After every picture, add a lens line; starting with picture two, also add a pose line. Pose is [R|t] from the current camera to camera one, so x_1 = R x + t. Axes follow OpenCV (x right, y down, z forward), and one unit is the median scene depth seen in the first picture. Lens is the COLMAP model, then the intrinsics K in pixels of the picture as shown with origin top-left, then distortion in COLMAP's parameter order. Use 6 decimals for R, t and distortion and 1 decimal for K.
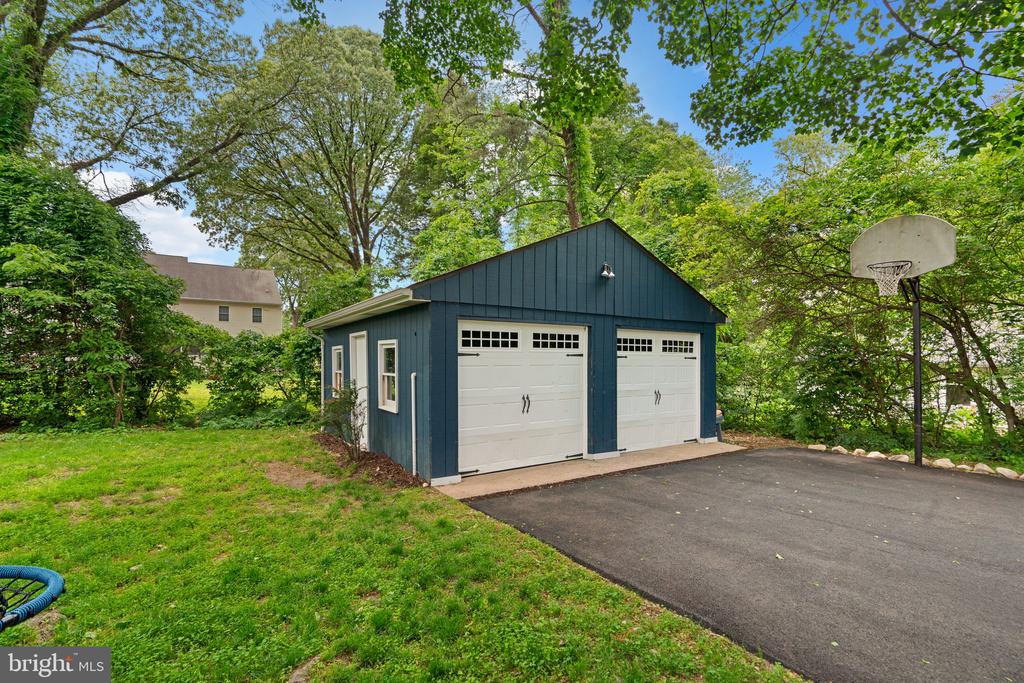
lens RADIAL K [[474.7, 0, 519.5], [0, 474.7, 373.8], [0, 0, 1]] dist [-0.023653, 0.001988]
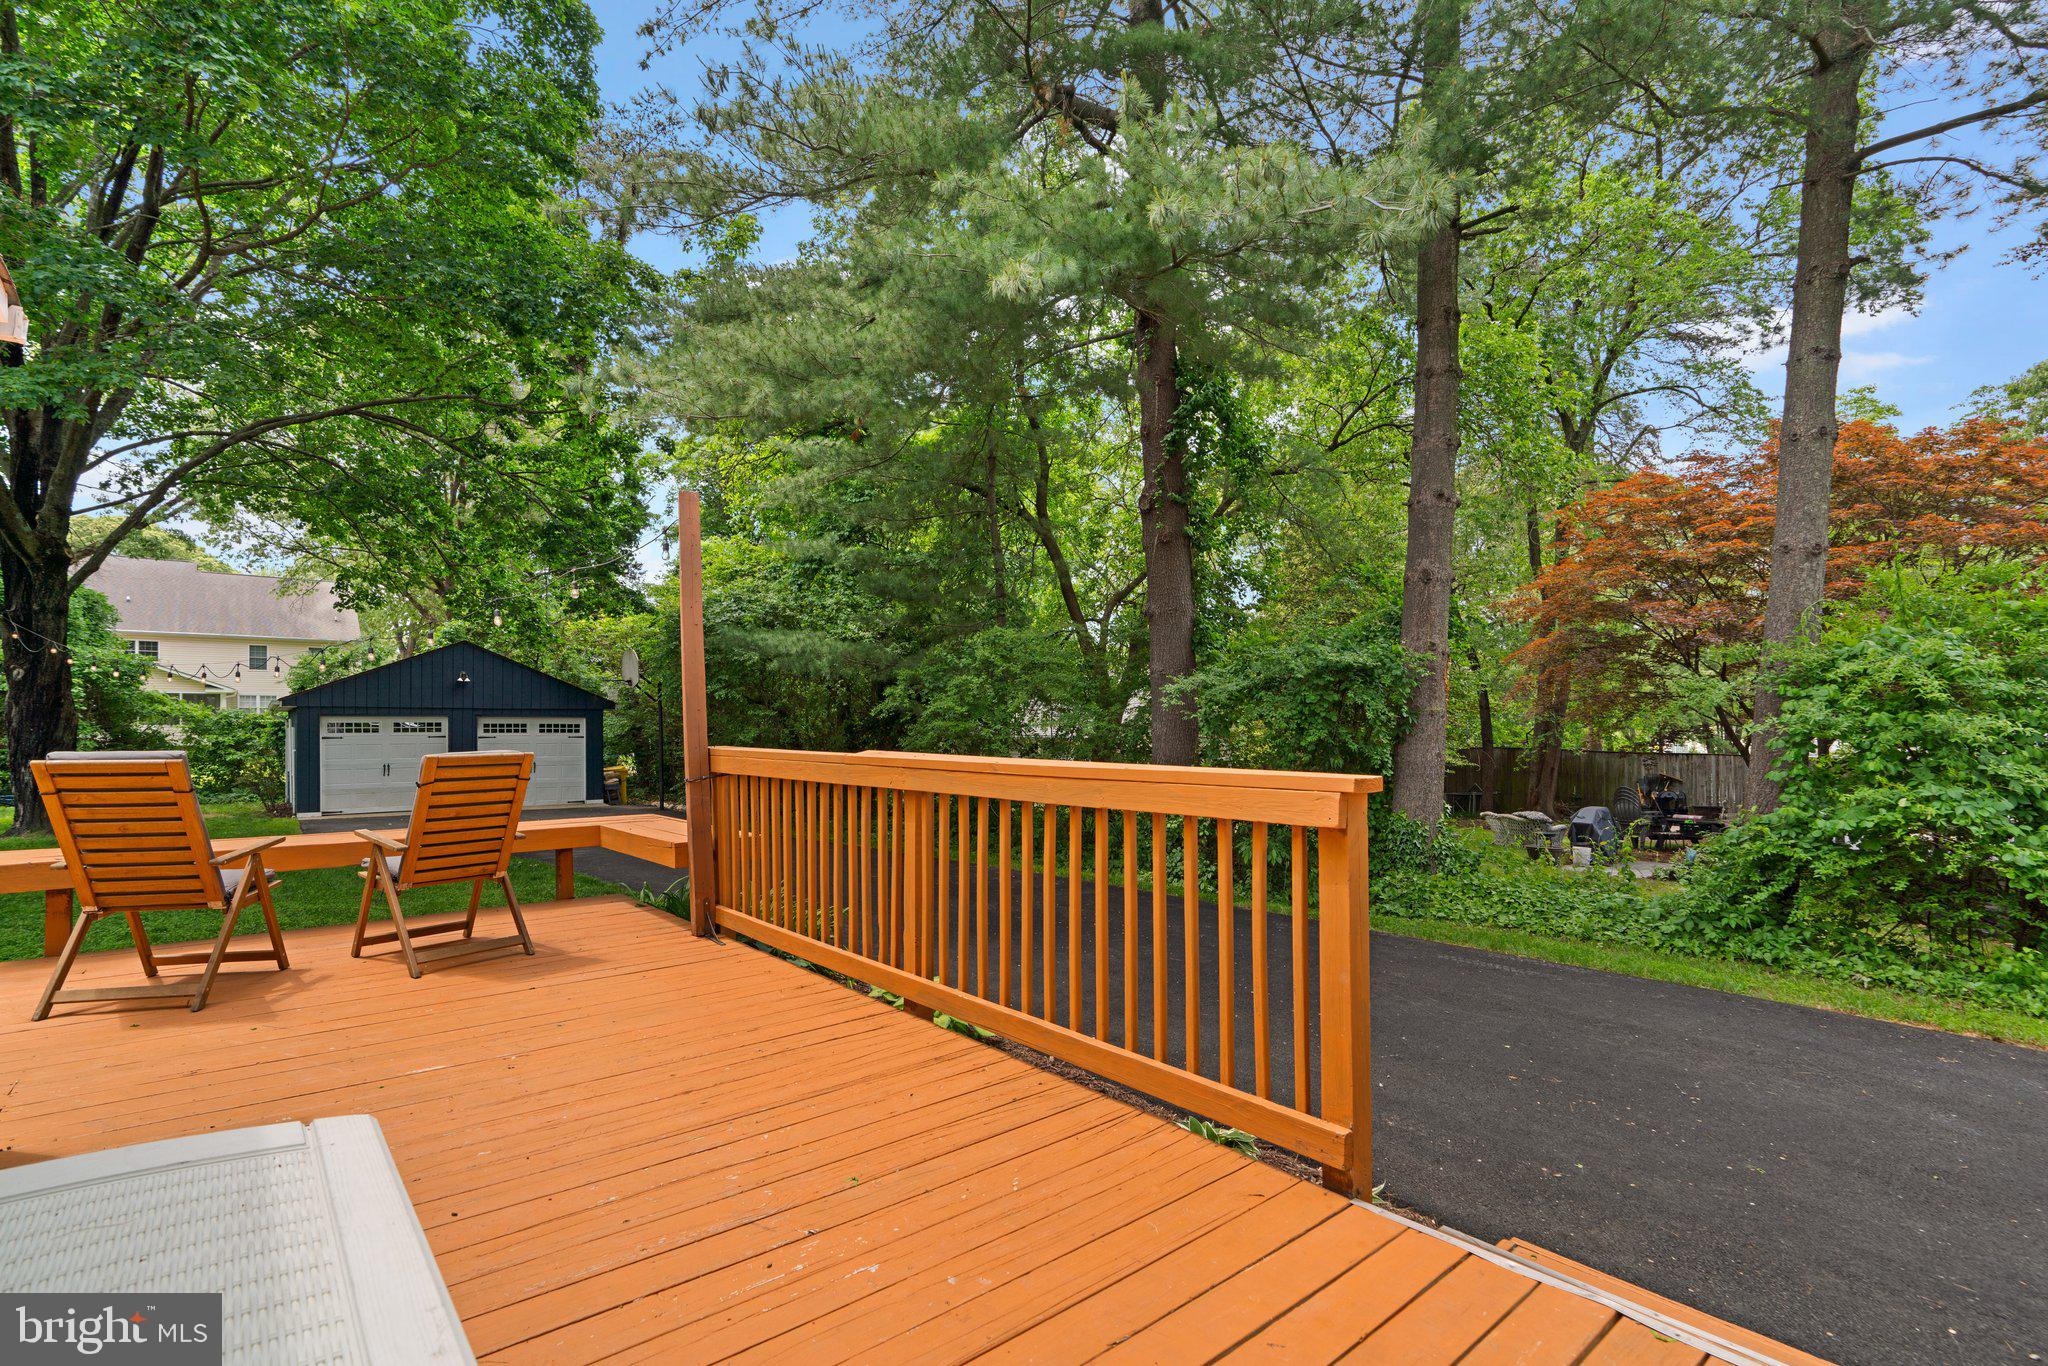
lens RADIAL K [[949.4, 0, 1046.5], [0, 949.4, 732.0], [0, 0, 1]] dist [-0.023653, 0.001988]
pose [[0.993648, -0.004298, 0.112450, 1.318170], [0.007088, 0.999676, -0.024429, 0.023418], [-0.112309, 0.025071, 0.993357, -1.642084]]
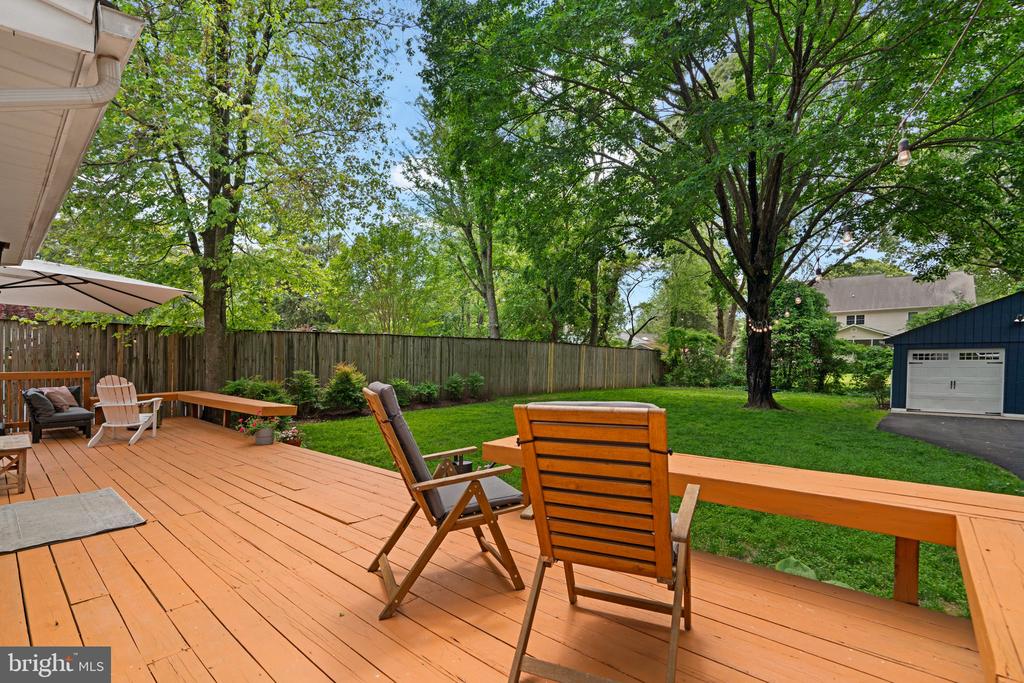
lens RADIAL K [[474.7, 0, 508.3], [0, 474.7, 368.2], [0, 0, 1]] dist [-0.023653, 0.001988]
pose [[0.235603, 0.016814, -0.971704, 1.260862], [-0.021200, 0.999701, 0.012158, 0.001524], [0.971618, 0.017736, 0.235889, -1.201129]]
